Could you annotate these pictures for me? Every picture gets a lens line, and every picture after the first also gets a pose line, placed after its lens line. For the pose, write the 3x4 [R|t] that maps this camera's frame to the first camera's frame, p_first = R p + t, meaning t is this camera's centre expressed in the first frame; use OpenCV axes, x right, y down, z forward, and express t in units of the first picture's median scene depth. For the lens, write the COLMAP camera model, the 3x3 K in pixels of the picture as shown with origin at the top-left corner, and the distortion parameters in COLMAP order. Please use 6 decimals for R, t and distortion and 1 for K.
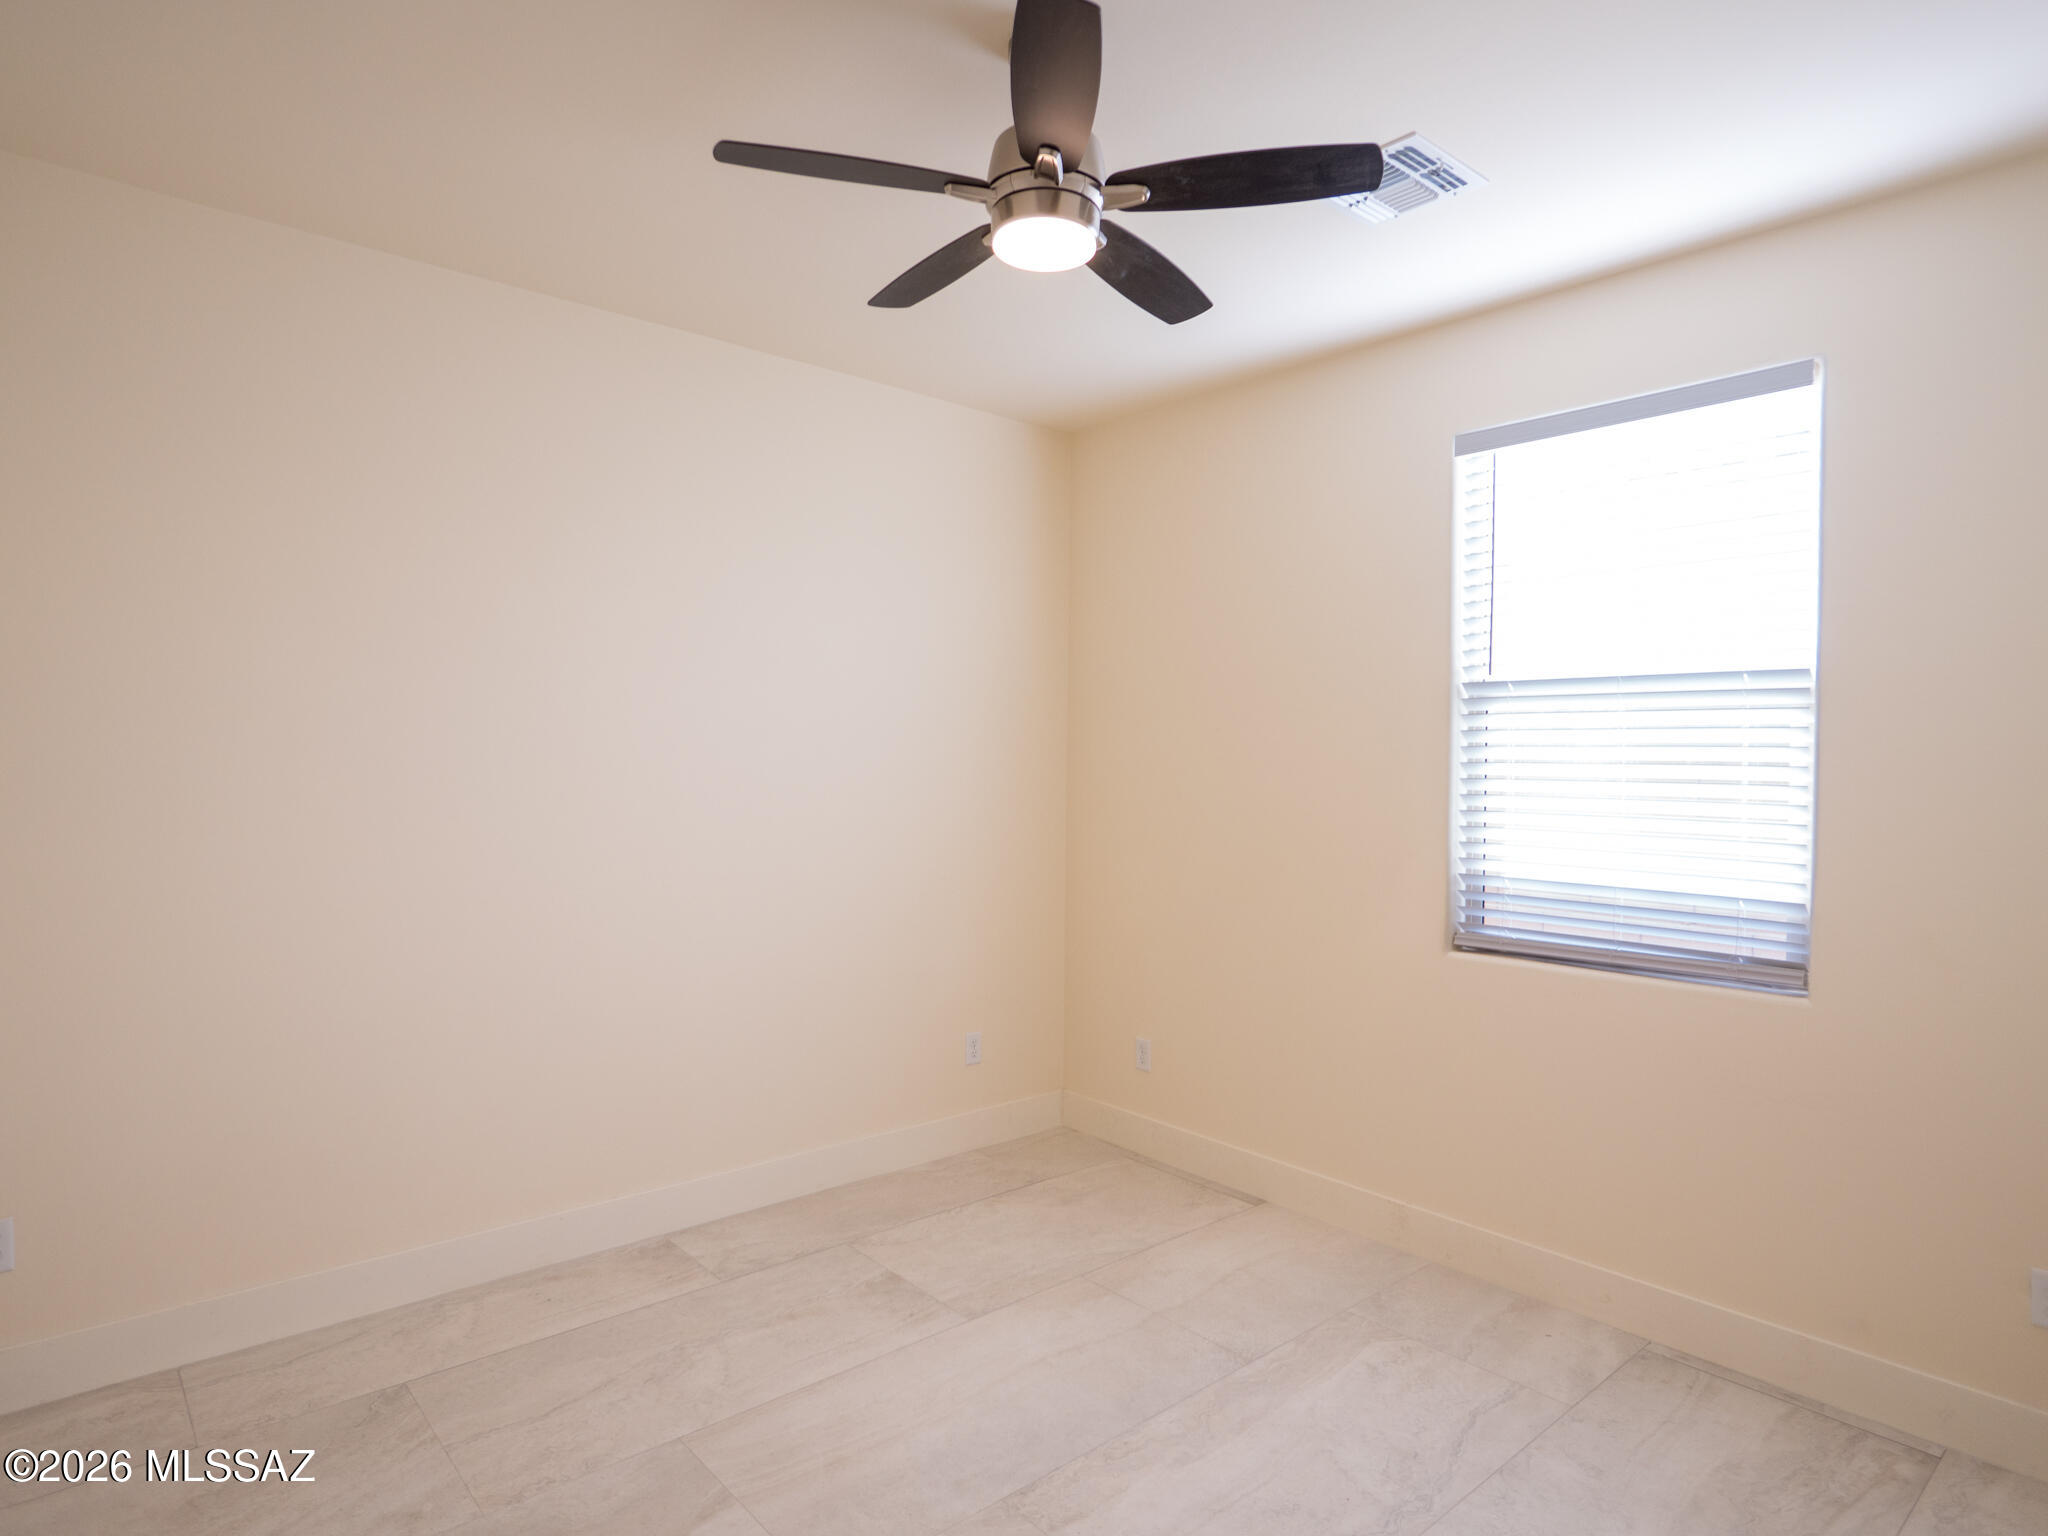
lens RADIAL K [[1191.9, 0, 1080.5], [0, 1191.9, 759.6], [0, 0, 1]] dist [0.066538, -0.000785]
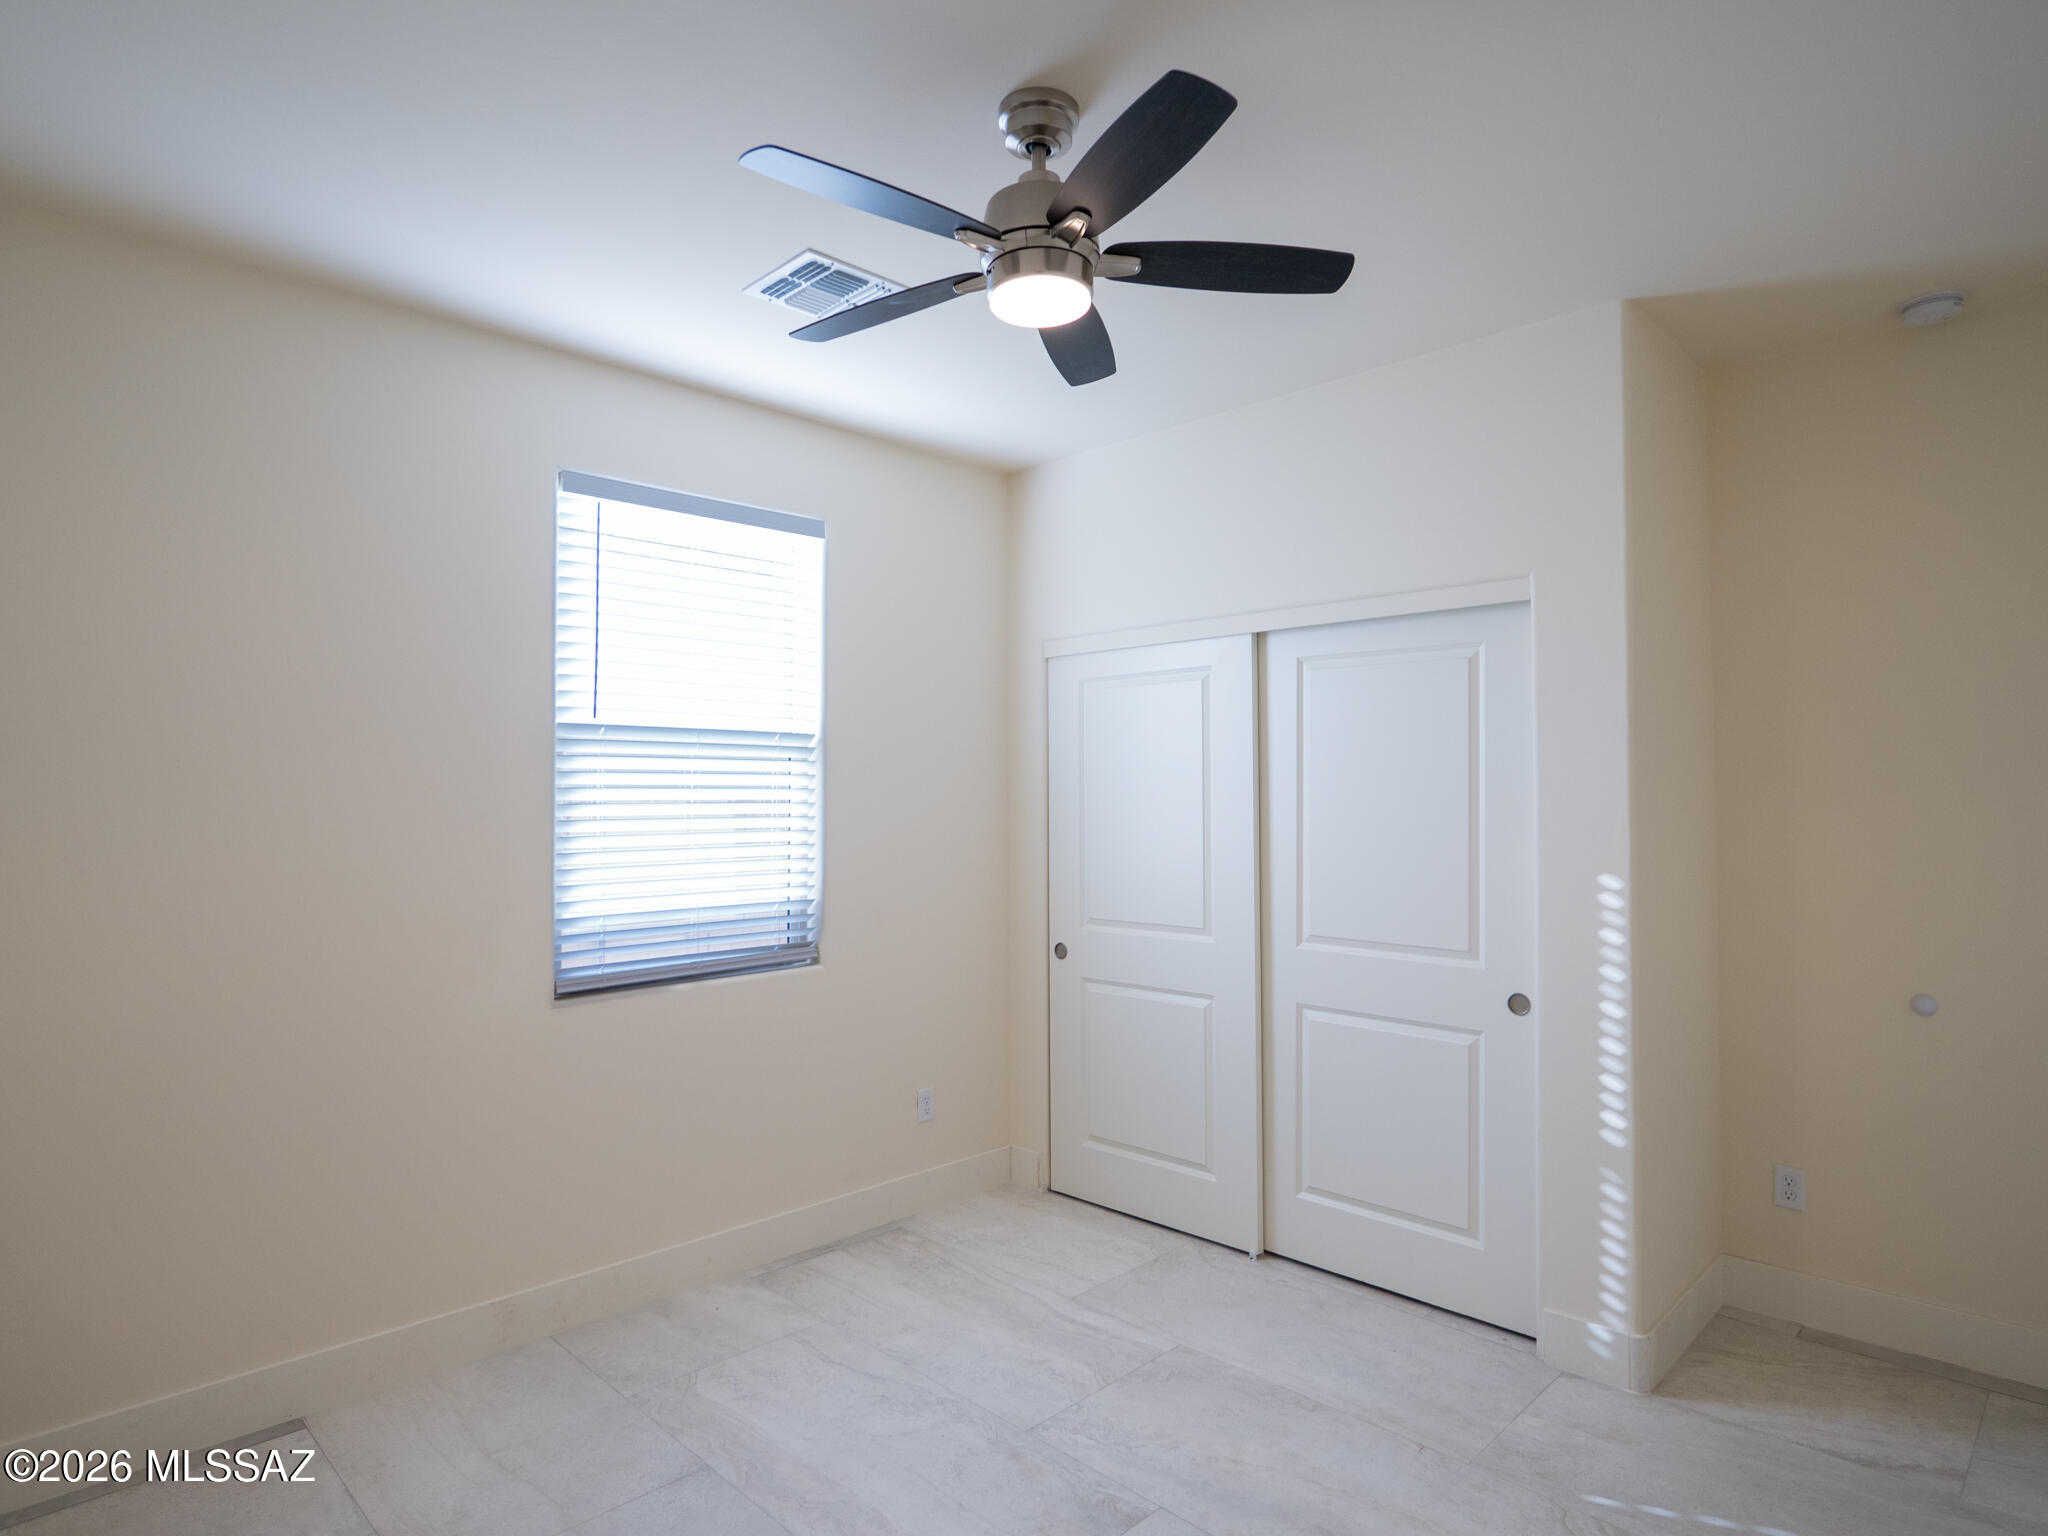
lens RADIAL K [[1120.3, 0, 1024.0], [0, 1120.3, 768.0], [0, 0, 1]] dist [0.034922, 0.000461]
pose [[0.005418, 0.019466, 0.999796, -0.684619], [0.011350, 0.999745, -0.019527, -0.006085], [-0.999921, 0.011453, 0.005196, 0.716373]]
